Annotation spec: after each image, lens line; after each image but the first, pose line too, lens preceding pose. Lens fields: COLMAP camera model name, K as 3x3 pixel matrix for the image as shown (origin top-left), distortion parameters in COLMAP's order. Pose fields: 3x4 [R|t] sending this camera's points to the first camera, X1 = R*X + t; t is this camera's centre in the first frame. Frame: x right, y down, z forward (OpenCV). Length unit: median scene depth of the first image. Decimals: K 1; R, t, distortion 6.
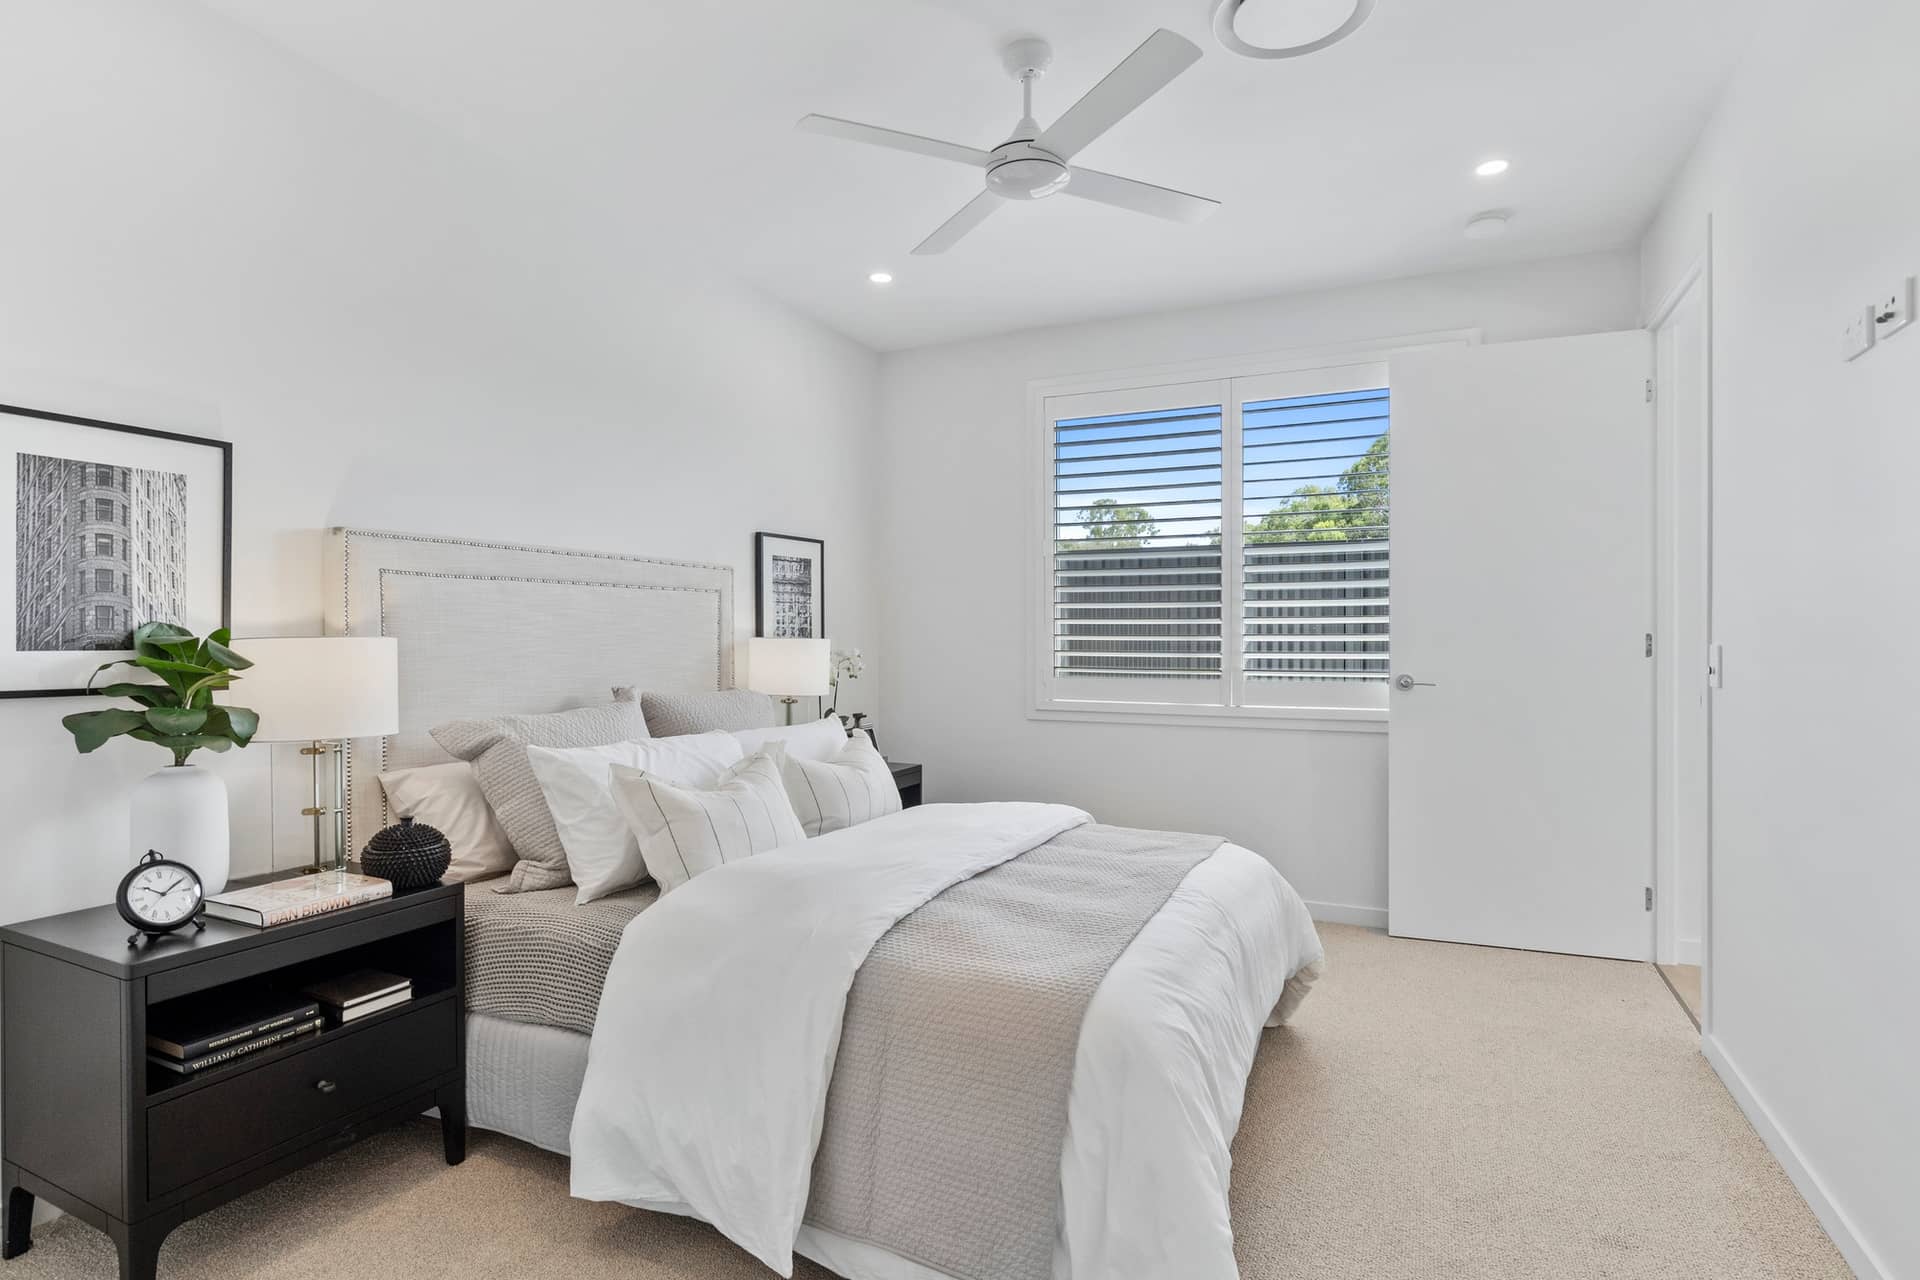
lens RADIAL K [[988.6, 0, 956.0], [0, 988.6, 638.3], [0, 0, 1]] dist [-0.004712, 0.005209]
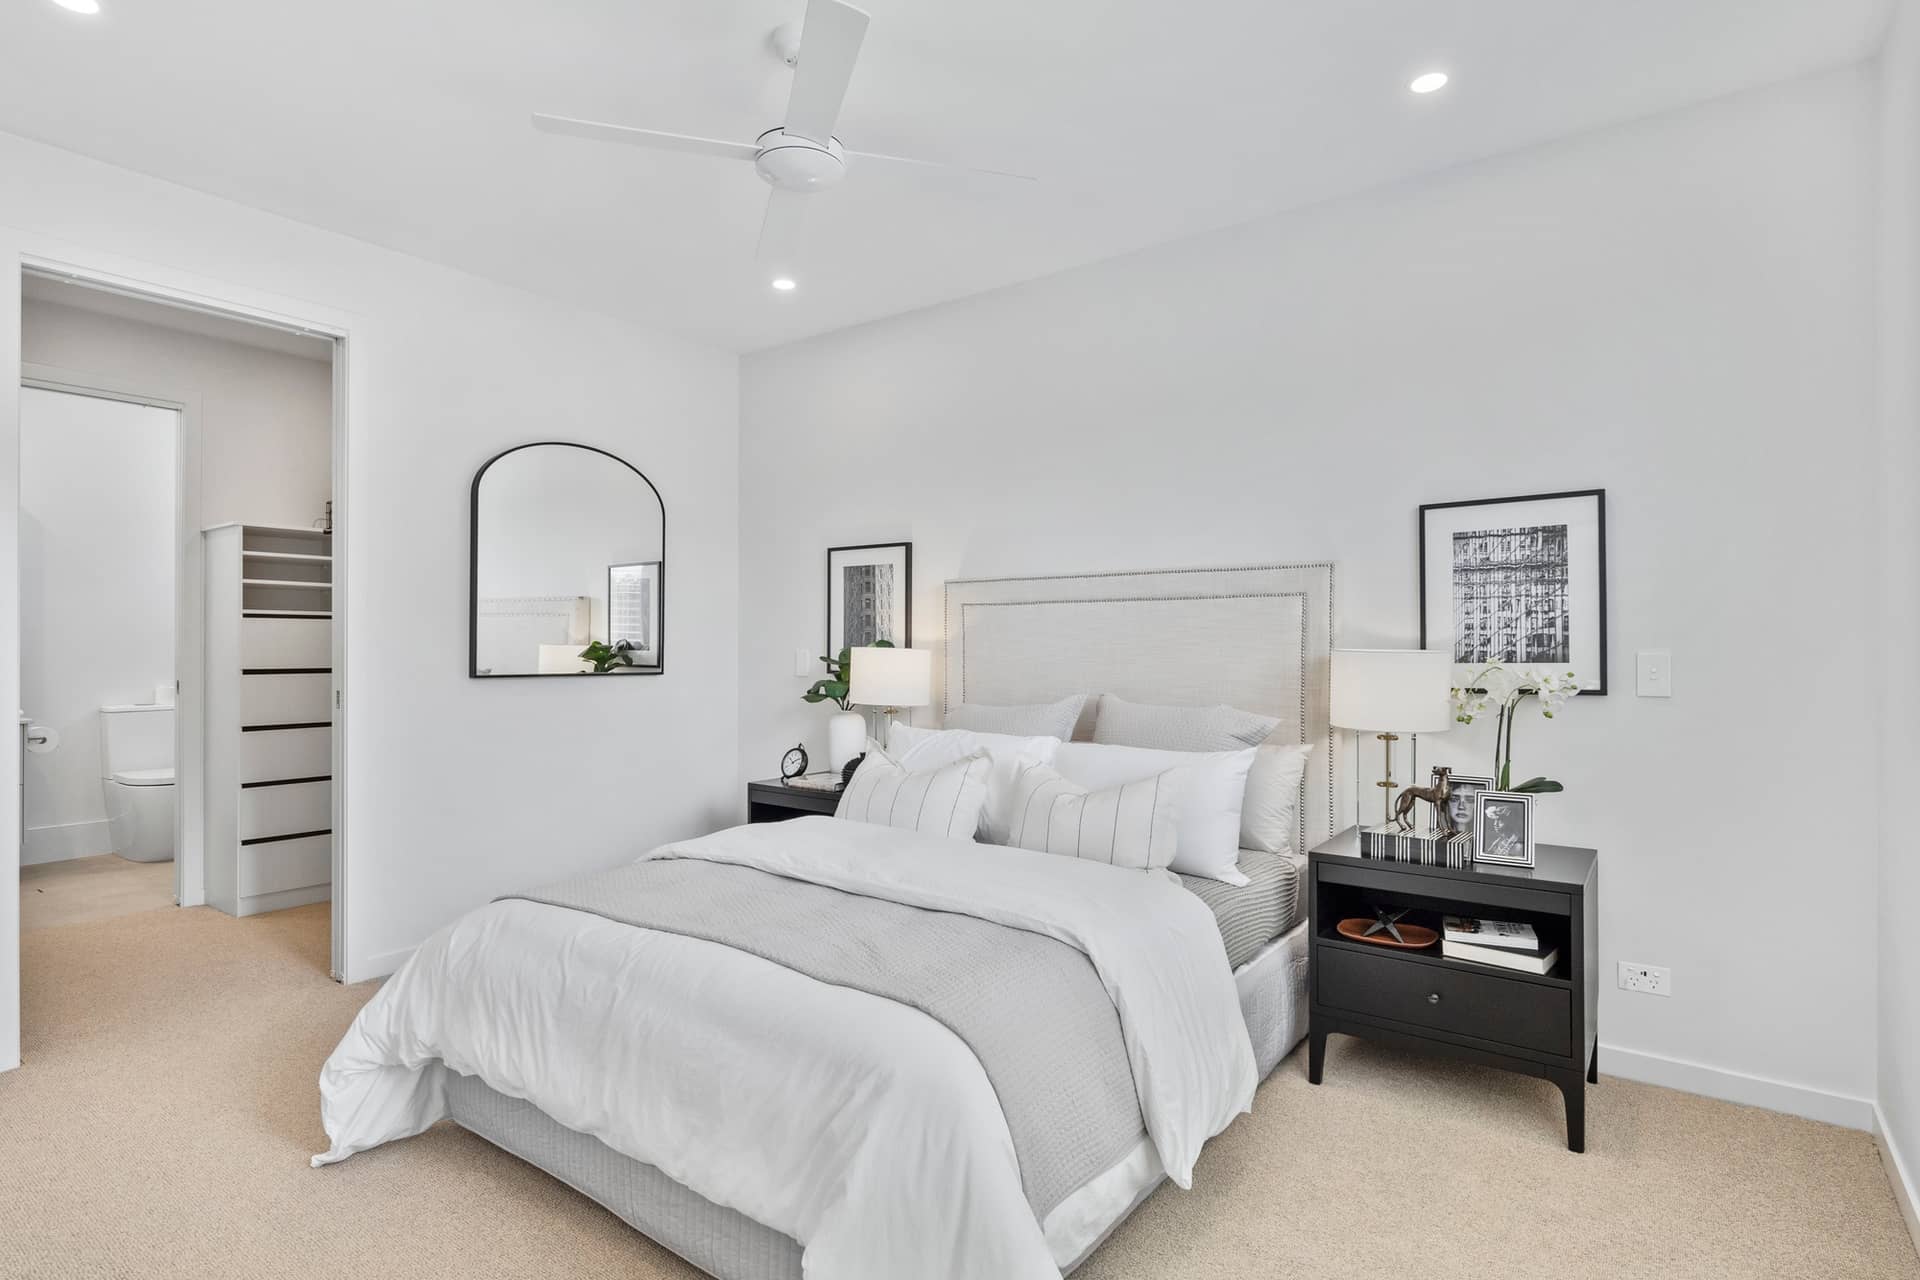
lens RADIAL K [[988.6, 0, 959.6], [0, 988.6, 642.9], [0, 0, 1]] dist [-0.004712, 0.005209]
pose [[-0.194554, -0.005127, -0.980878, 0.574158], [-0.003682, 0.999983, -0.004496, -0.000970], [0.980885, 0.002737, -0.194569, 0.787547]]
